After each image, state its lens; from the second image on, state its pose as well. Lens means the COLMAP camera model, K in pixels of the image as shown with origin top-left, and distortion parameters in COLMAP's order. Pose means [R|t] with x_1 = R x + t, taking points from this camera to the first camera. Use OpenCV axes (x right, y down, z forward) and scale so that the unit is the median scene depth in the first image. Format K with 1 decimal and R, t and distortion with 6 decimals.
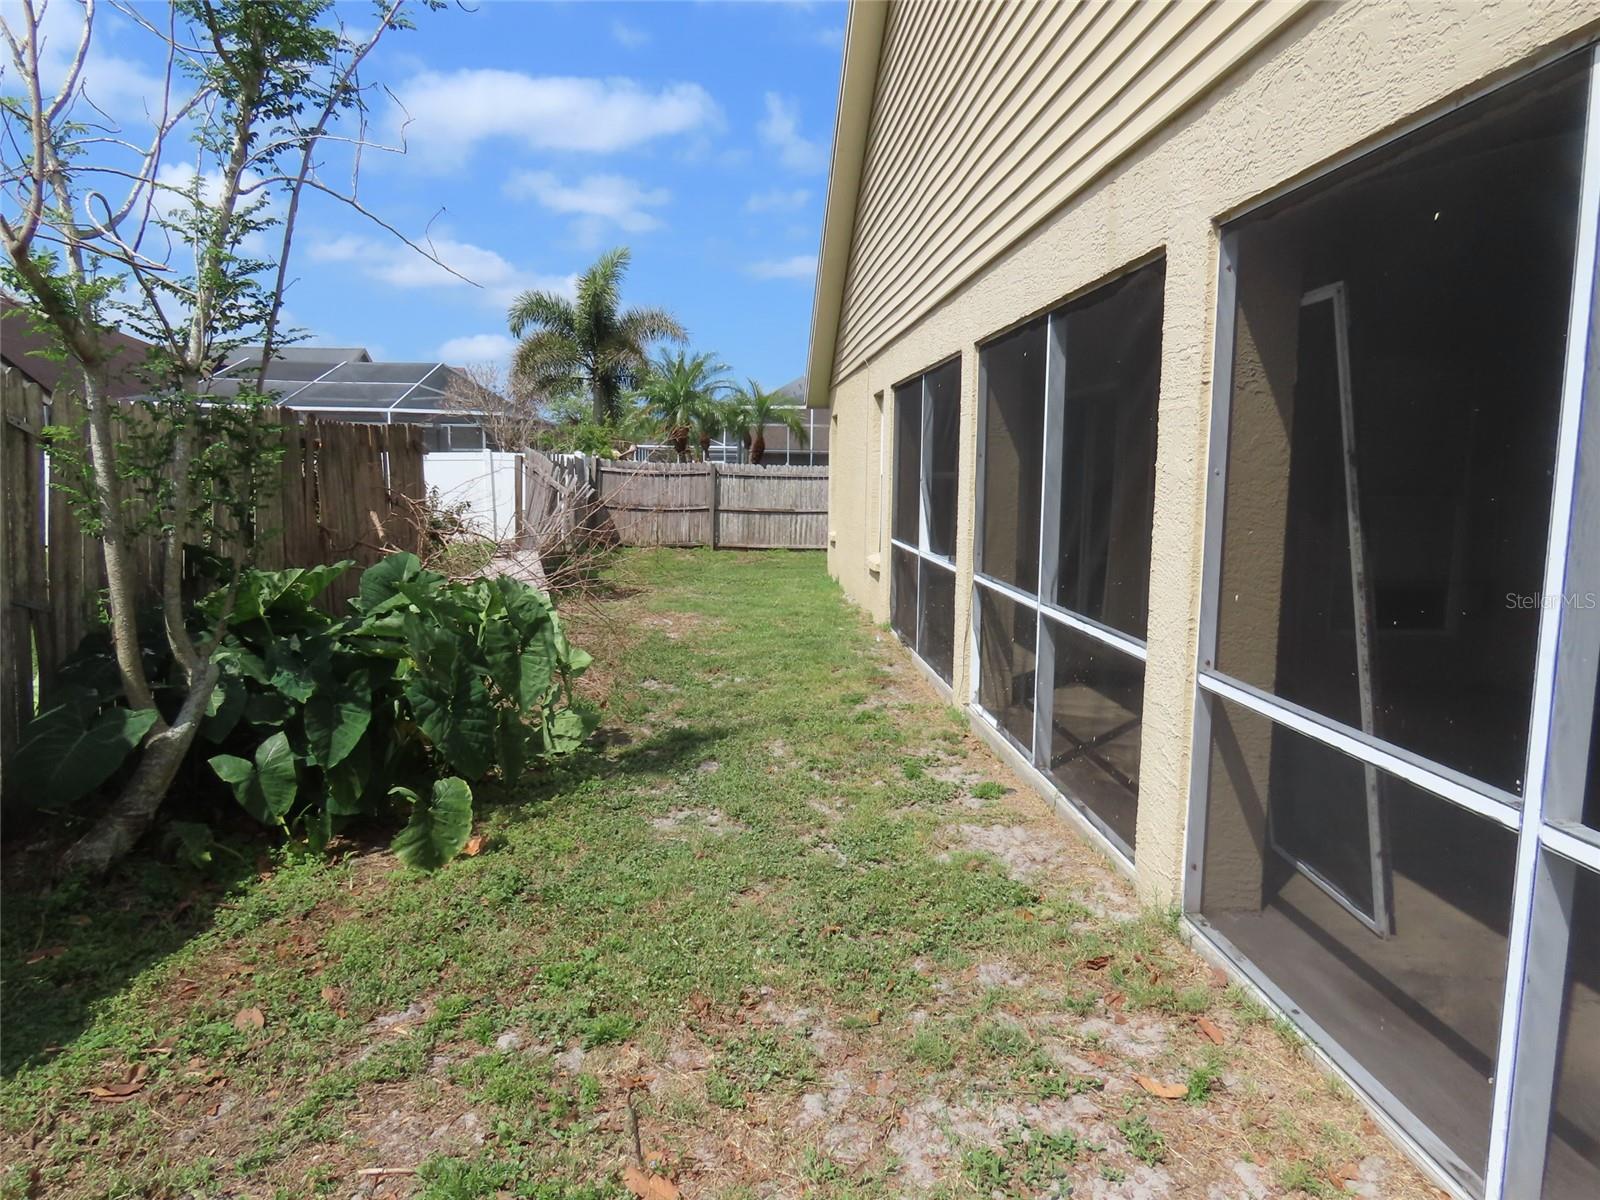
lens RADIAL K [[997.3, 0, 798.1], [0, 997.3, 601.4], [0, 0, 1]] dist [-0.022676, 0.006336]
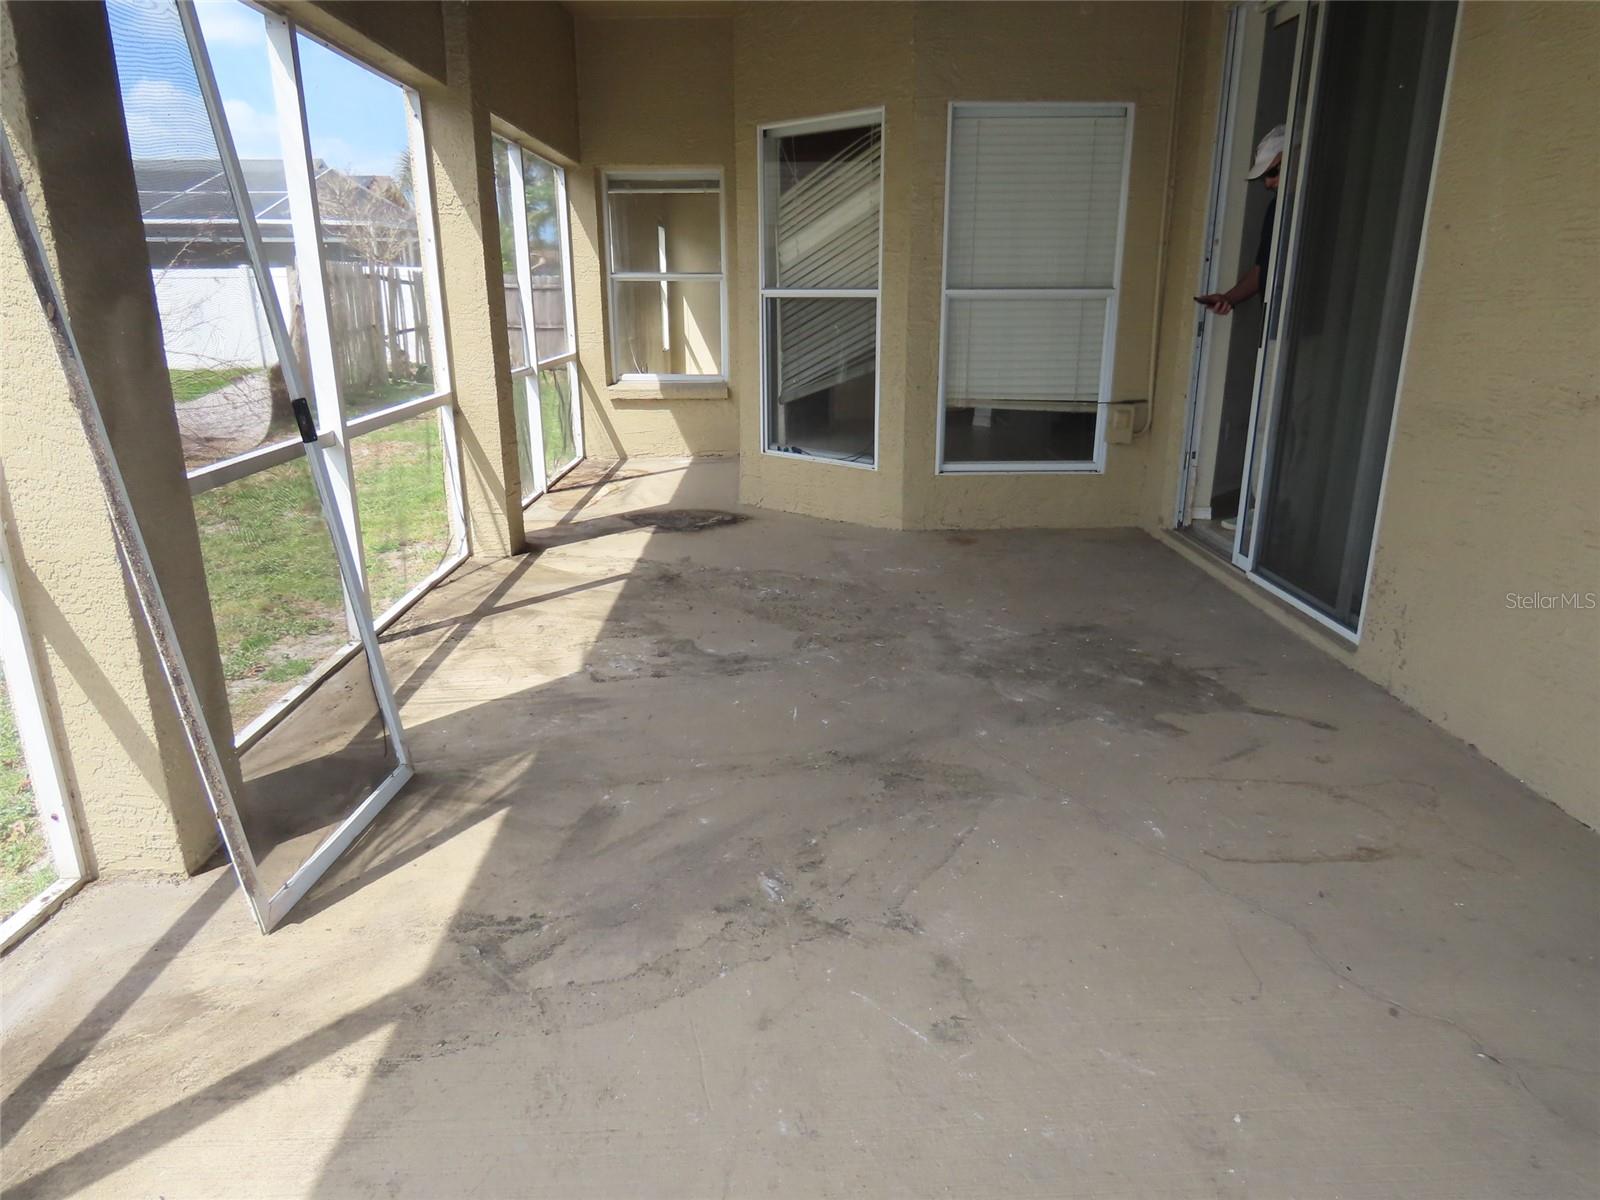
lens RADIAL K [[997.3, 0, 802.5], [0, 997.3, 596.8], [0, 0, 1]] dist [-0.022676, 0.006336]
pose [[0.998858, 0.004207, -0.047600, 0.950499], [0.003823, 0.985890, 0.167348, 0.001786], [0.047632, -0.167339, 0.984748, 0.367403]]
